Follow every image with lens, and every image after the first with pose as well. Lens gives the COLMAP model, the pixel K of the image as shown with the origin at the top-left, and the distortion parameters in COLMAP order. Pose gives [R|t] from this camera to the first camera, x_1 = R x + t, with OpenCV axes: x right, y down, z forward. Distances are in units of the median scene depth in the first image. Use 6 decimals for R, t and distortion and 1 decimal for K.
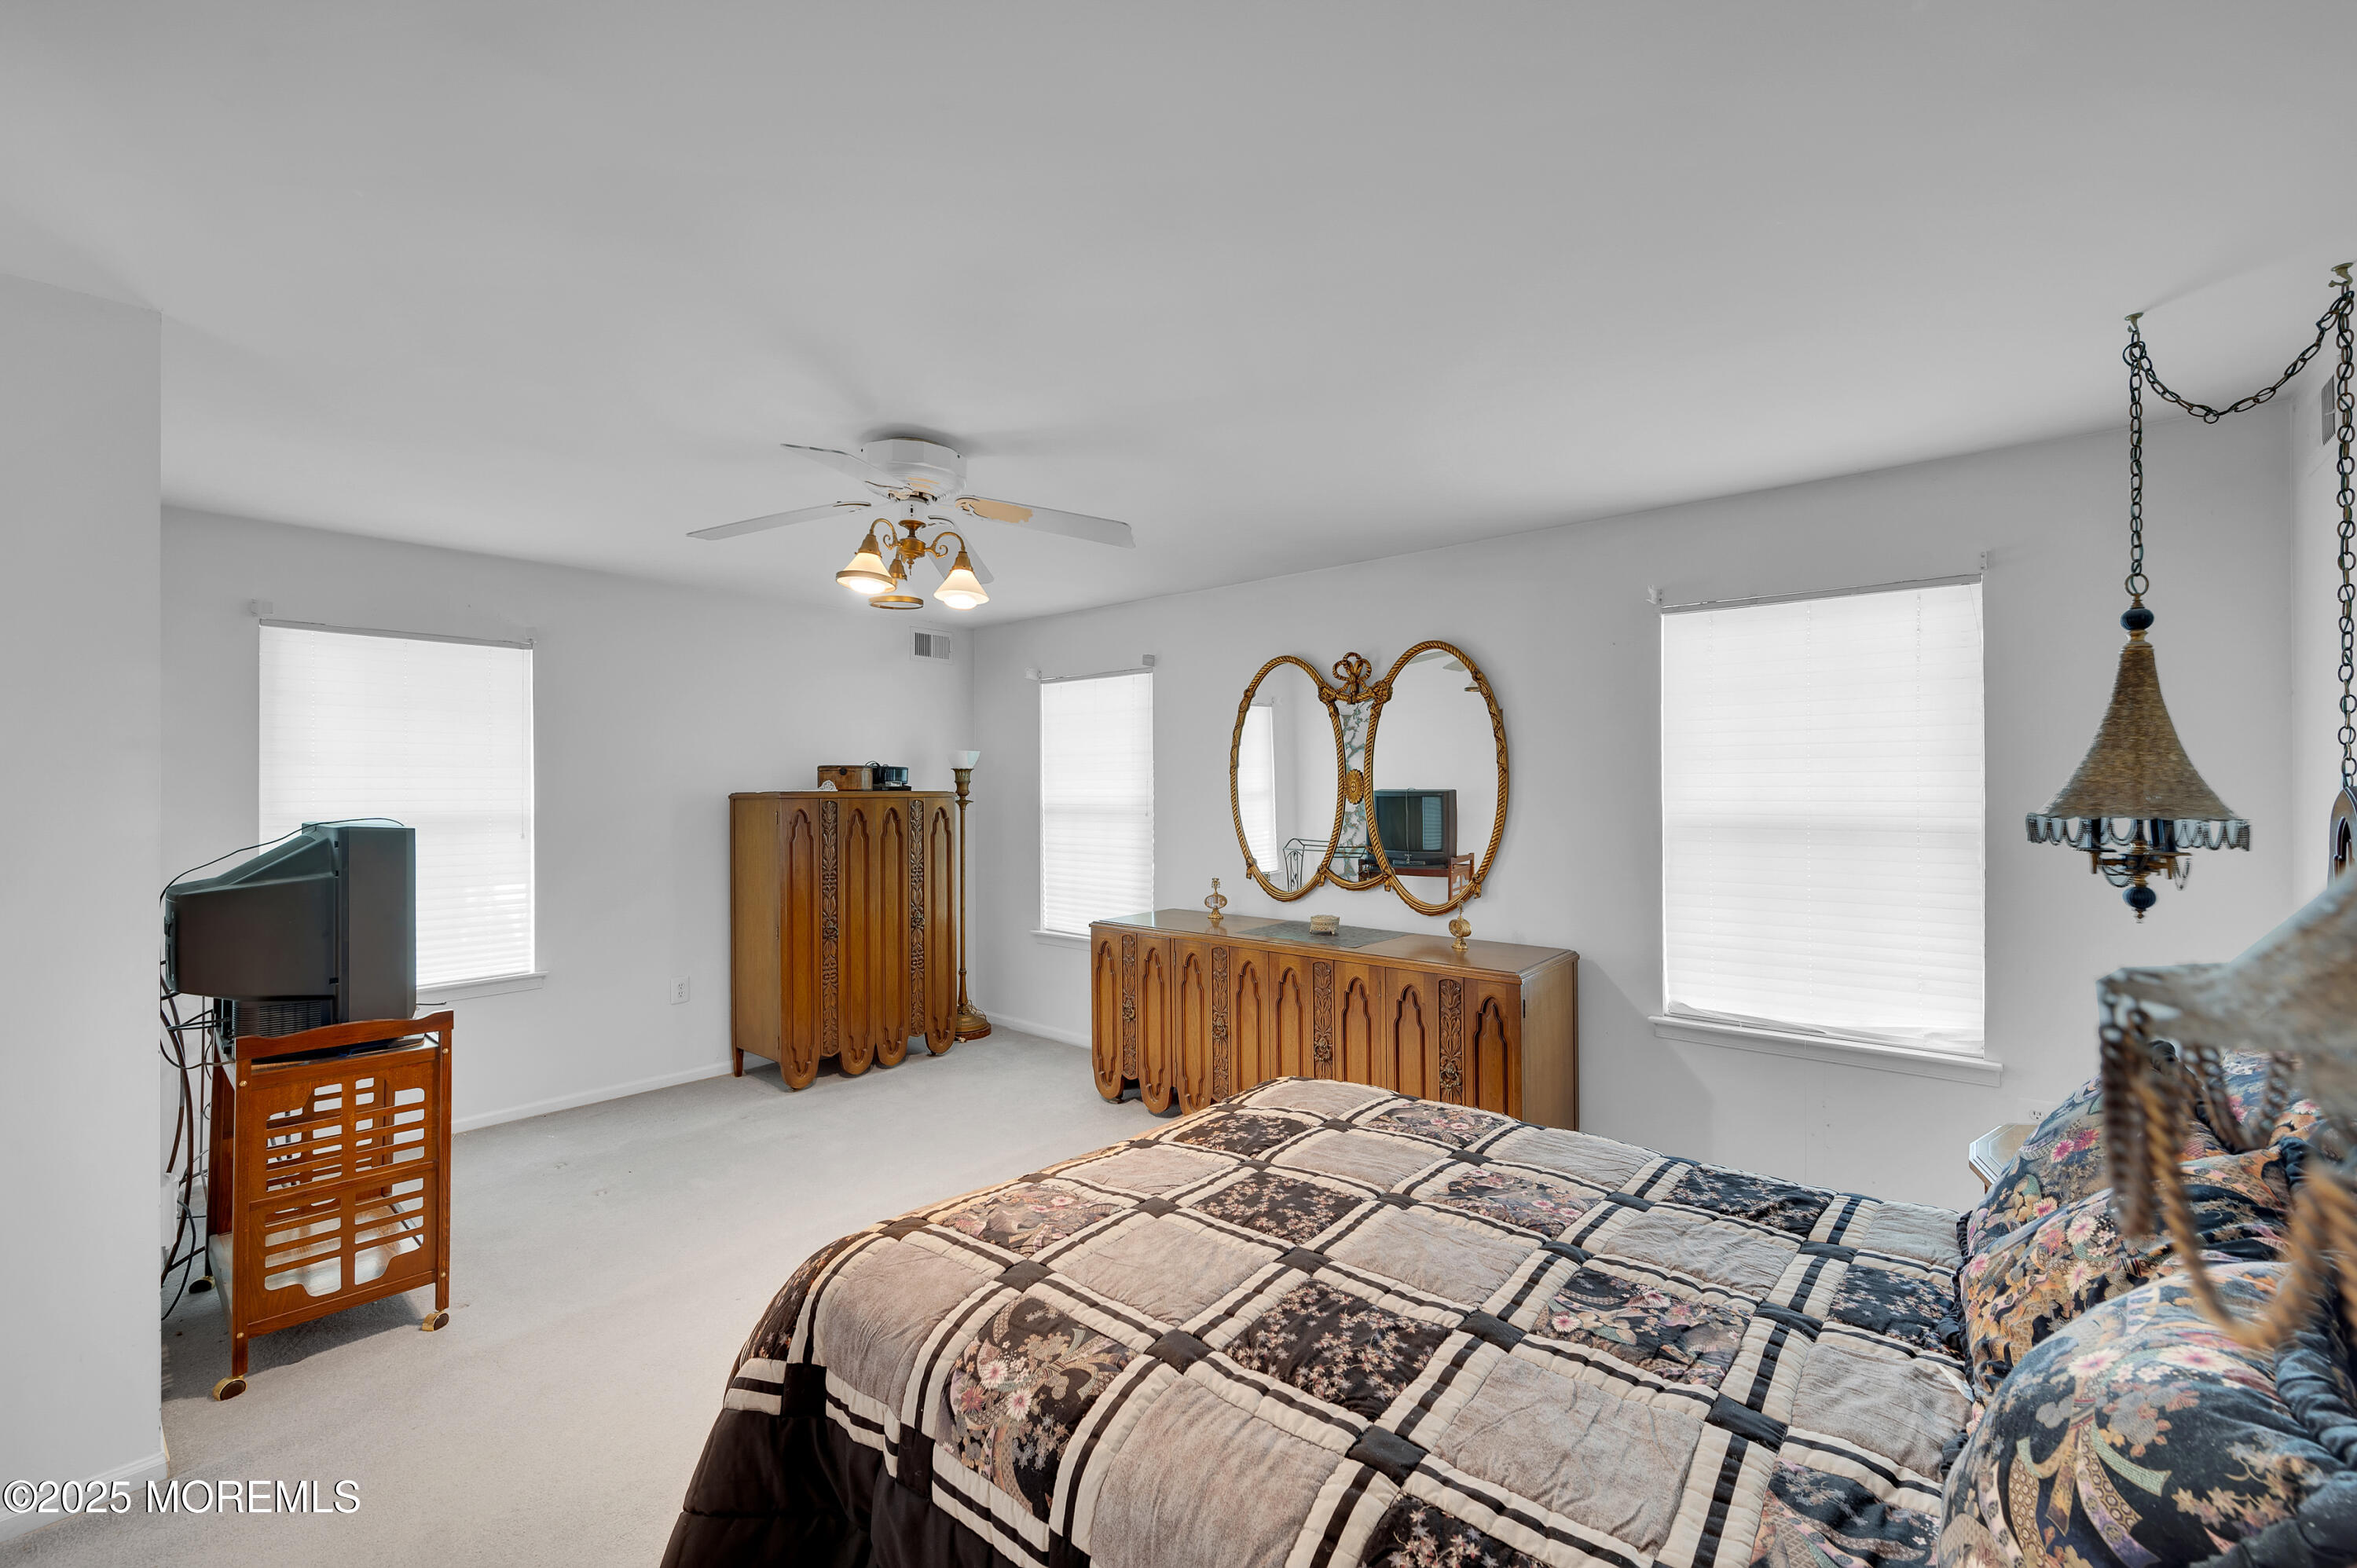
lens RADIAL K [[946.3, 0, 1178.5], [0, 946.3, 784.0], [0, 0, 1]] dist [-0.001828, -0.000362]
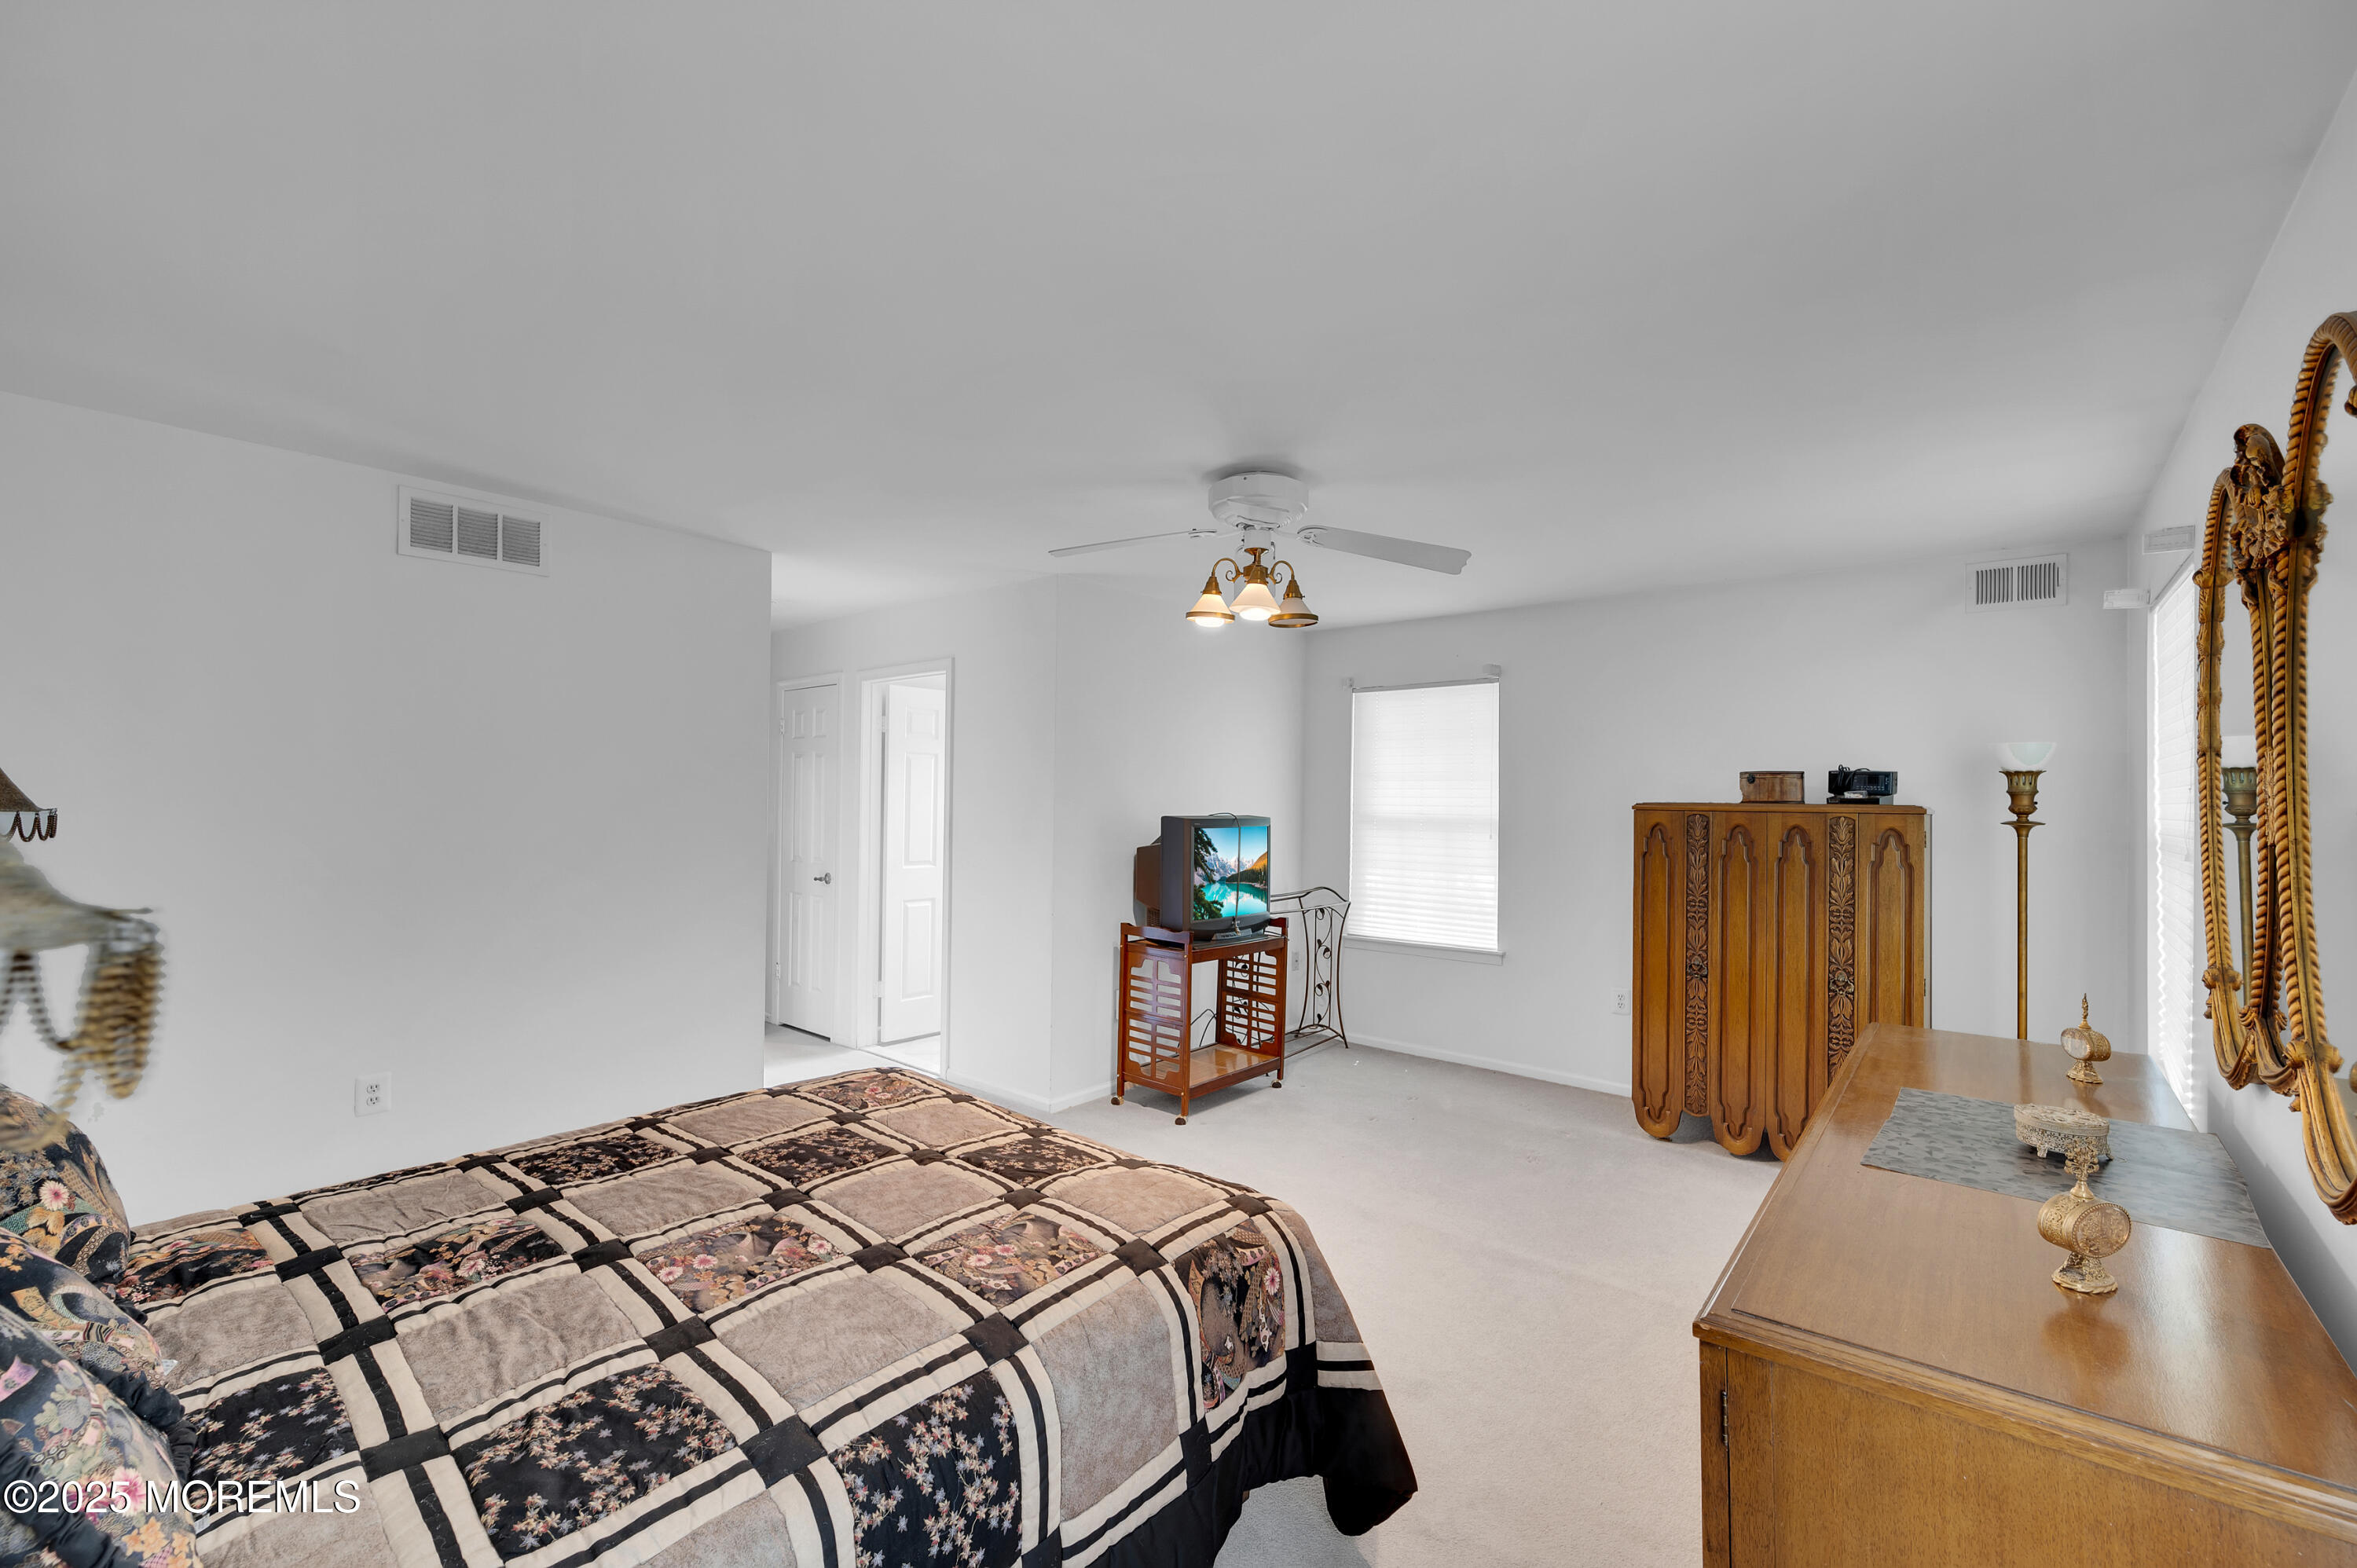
lens RADIAL K [[946.3, 0, 1178.5], [0, 946.3, 784.0], [0, 0, 1]] dist [-0.001828, -0.000362]
pose [[0.037188, -0.010251, -0.999256, 0.962349], [-0.005305, 0.999931, -0.010455, 0.004837], [0.999294, 0.005690, 0.037131, 1.053161]]
